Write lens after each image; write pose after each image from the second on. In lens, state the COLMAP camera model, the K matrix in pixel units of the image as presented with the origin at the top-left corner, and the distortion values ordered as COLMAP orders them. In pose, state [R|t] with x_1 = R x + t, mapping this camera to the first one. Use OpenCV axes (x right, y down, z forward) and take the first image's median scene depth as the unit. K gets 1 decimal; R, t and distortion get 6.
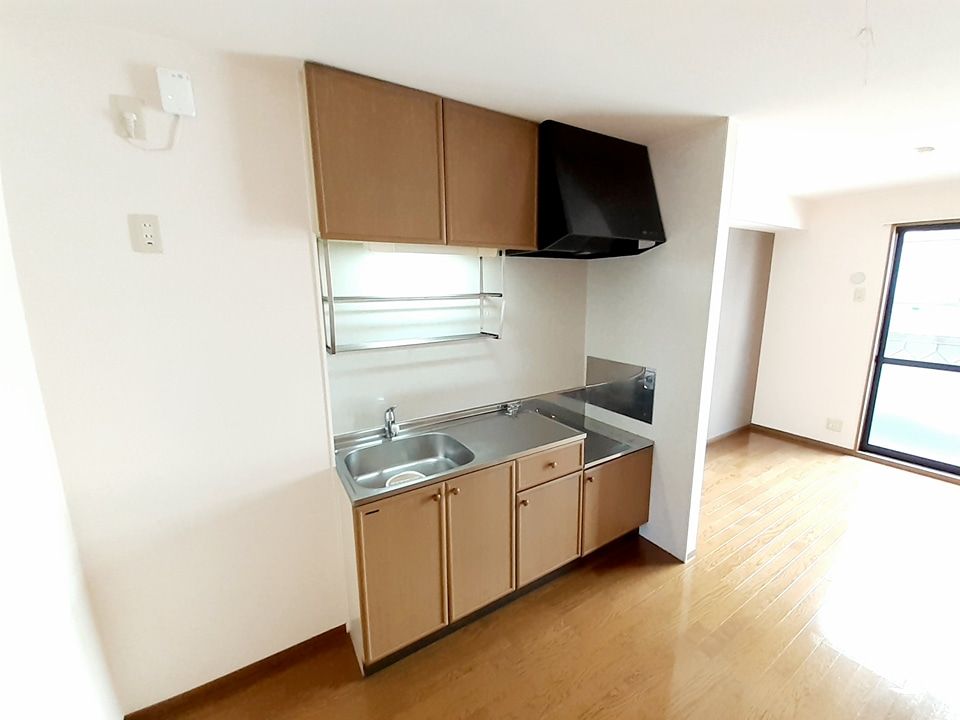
lens RADIAL K [[380.2, 0, 477.8], [0, 380.2, 358.3], [0, 0, 1]] dist [0.017088, -0.014032]
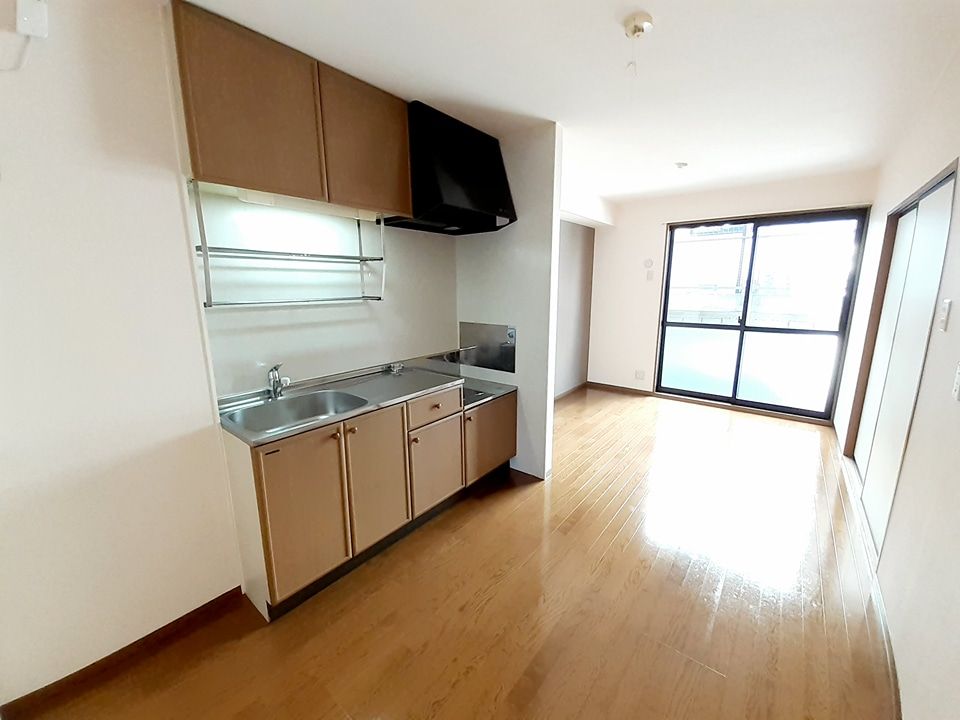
lens RADIAL K [[380.2, 0, 477.8], [0, 380.2, 358.3], [0, 0, 1]] dist [0.017088, -0.014032]
pose [[0.941363, -0.057450, 0.332469, -0.057394], [0.055843, 0.998336, 0.014396, 0.116097], [-0.332743, 0.005014, 0.943004, -0.108071]]
